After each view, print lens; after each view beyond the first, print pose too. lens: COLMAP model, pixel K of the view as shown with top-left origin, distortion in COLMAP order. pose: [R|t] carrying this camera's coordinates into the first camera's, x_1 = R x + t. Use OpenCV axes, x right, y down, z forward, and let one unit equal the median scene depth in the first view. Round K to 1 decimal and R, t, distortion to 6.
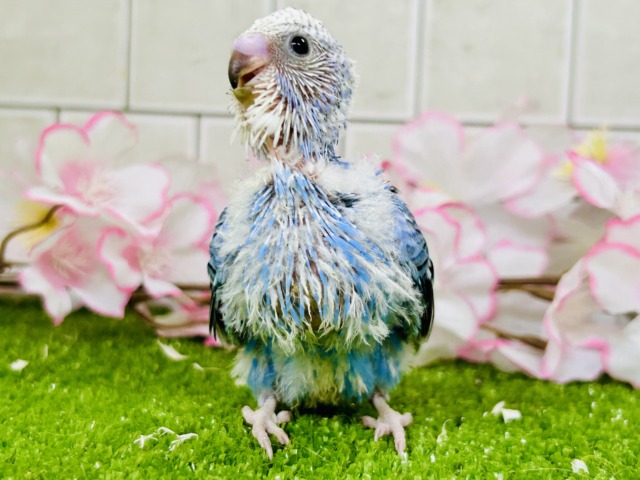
lens RADIAL K [[1064.8, 0, 320.4], [0, 1064.8, 241.6], [0, 0, 1]] dist [-0.000093, 0.000000]
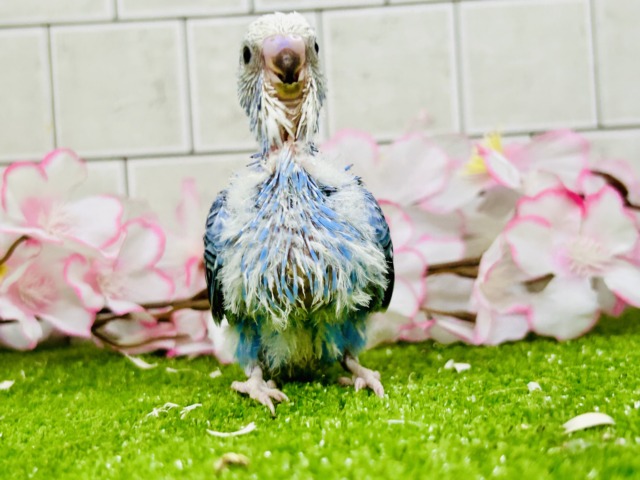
lens RADIAL K [[1041.1, 0, 327.0], [0, 1041.1, 242.3], [0, 0, 1]] dist [-0.016798, 0.000000]
pose [[0.987080, -0.099701, 0.125427, -0.074715], [0.106825, 0.992949, -0.051396, 0.057468], [-0.119418, 0.064130, 0.990771, -0.082495]]
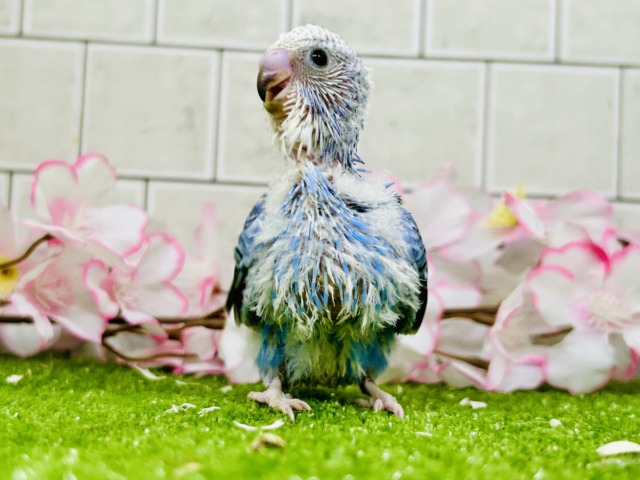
lens RADIAL K [[1041.1, 0, 325.4], [0, 1041.1, 234.2], [0, 0, 1]] dist [-0.016798, 0.000000]
pose [[0.990439, 0.015158, 0.137113, -0.111203], [0.002137, 0.992139, -0.125121, 0.096637], [-0.137932, 0.124218, 0.982621, -0.076475]]
